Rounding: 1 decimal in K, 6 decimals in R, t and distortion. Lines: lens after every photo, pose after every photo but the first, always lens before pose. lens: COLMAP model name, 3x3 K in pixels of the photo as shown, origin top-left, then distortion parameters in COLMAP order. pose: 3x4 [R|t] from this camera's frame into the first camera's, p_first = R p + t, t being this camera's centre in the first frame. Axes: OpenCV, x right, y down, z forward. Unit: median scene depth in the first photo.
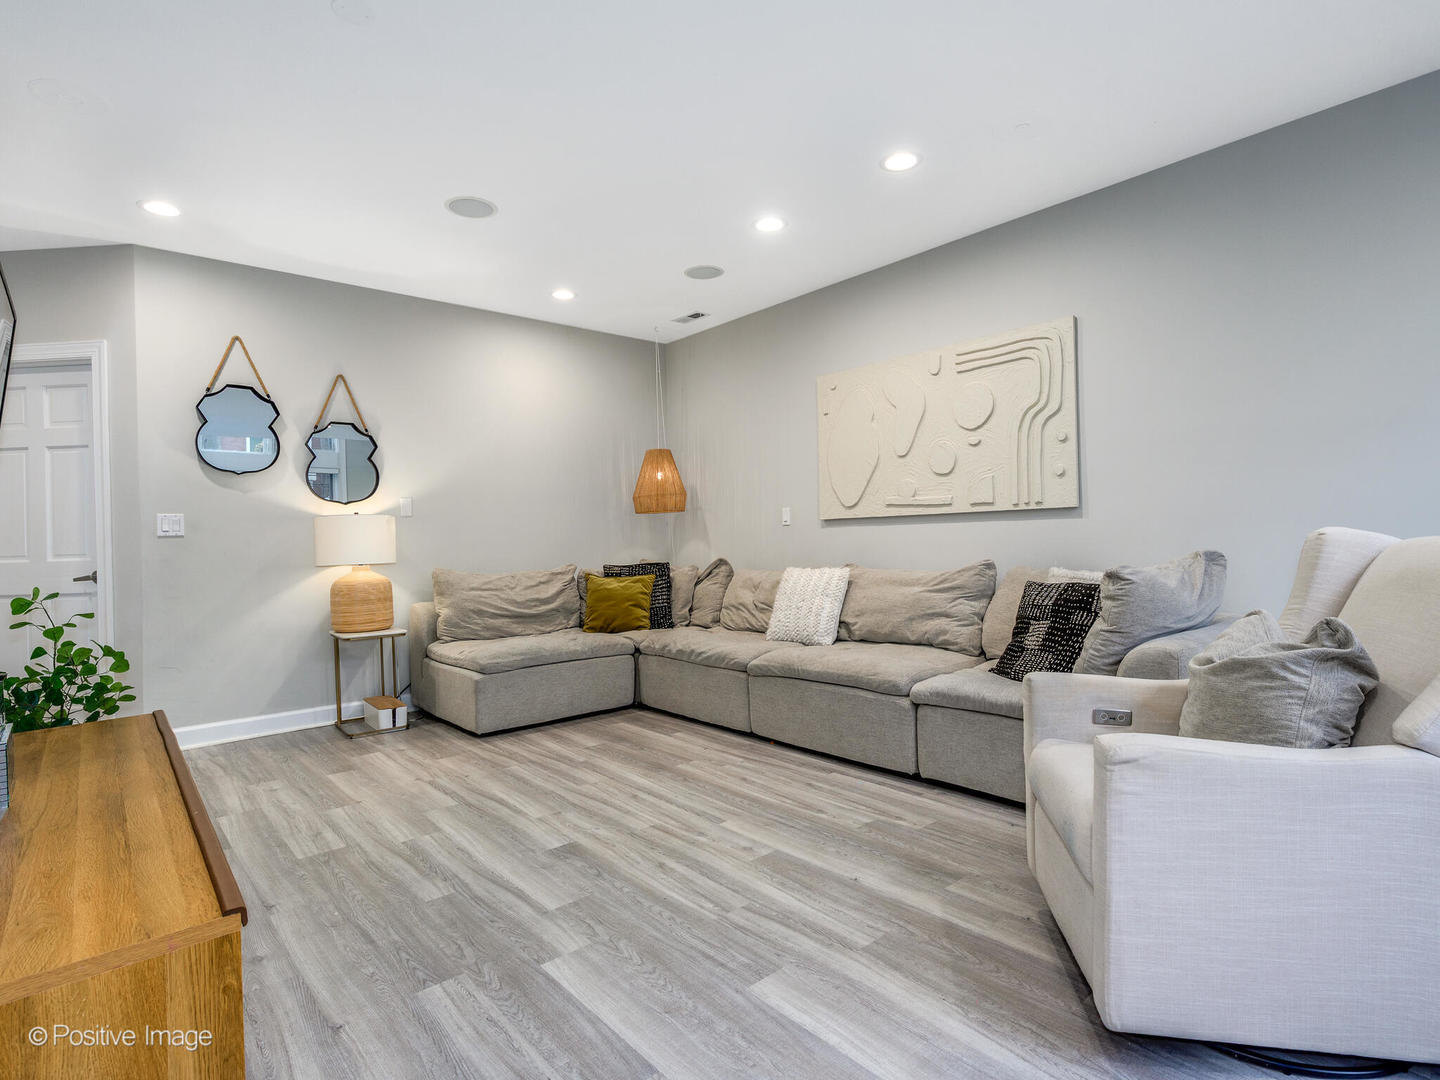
lens RADIAL K [[746.6, 0, 723.0], [0, 746.6, 539.3], [0, 0, 1]] dist [0.003751, -0.003218]
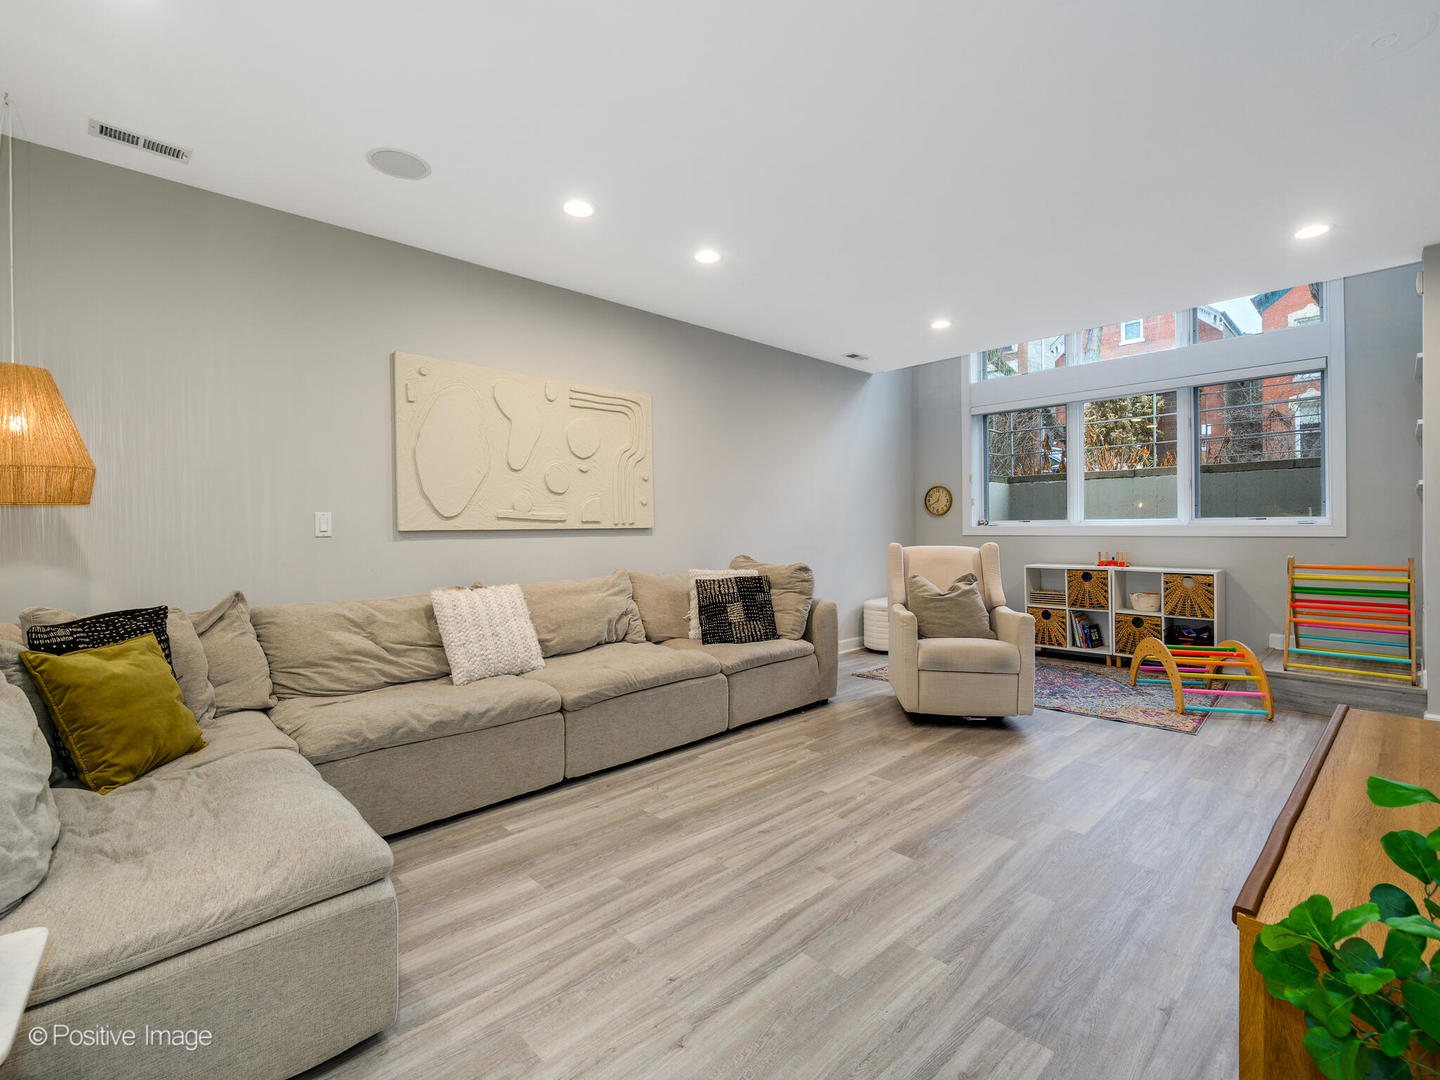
lens RADIAL K [[667.0, 0, 724.7], [0, 667.0, 533.8], [0, 0, 1]] dist [-0.000721, 0.000553]
pose [[-0.057418, 0.018577, 0.998177, -0.905135], [0.012914, 0.999757, -0.017863, -0.008622], [-0.998267, 0.011864, -0.057643, 1.047818]]
